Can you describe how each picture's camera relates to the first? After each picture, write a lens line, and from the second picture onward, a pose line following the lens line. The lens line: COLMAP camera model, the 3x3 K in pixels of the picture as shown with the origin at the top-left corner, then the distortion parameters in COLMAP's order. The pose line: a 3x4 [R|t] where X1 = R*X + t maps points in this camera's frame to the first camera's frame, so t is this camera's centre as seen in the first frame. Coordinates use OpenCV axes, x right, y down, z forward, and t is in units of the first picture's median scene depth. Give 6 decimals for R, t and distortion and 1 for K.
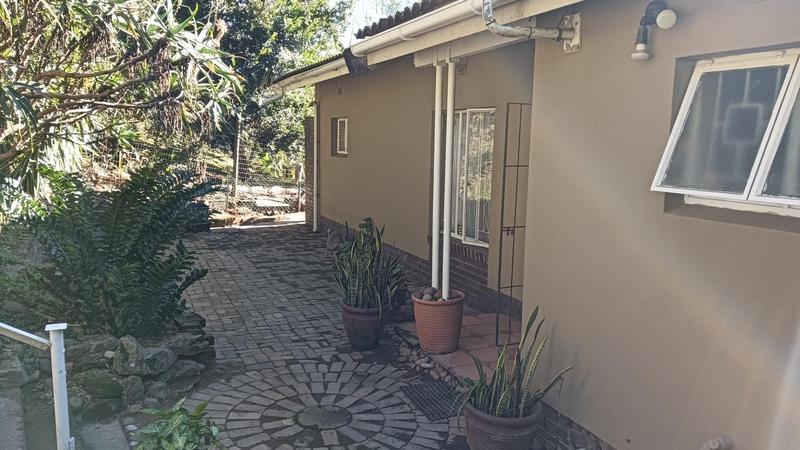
lens RADIAL K [[643.7, 0, 400.0], [0, 643.7, 225.0], [0, 0, 1]] dist [-0.007392, -0.005608]
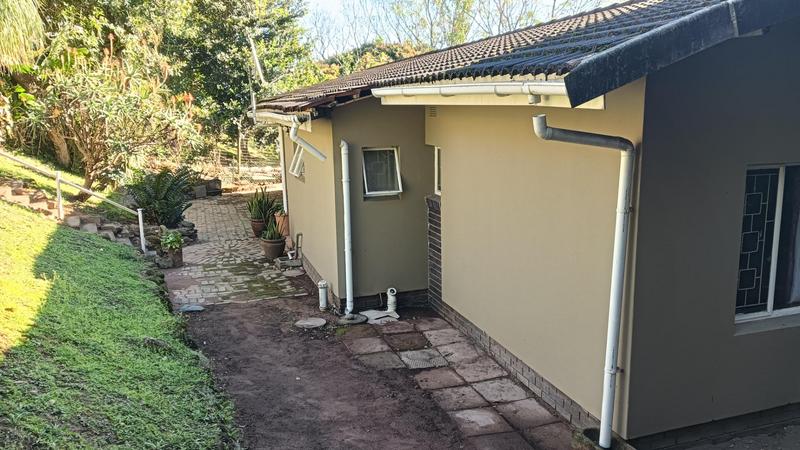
lens RADIAL K [[643.7, 0, 400.0], [0, 643.7, 225.0], [0, 0, 1]] dist [-0.007392, -0.005608]
pose [[0.995342, -0.025040, -0.093095, 0.295382], [0.029190, 0.998628, 0.043483, 0.025317], [0.091879, -0.045998, 0.994707, -0.578391]]
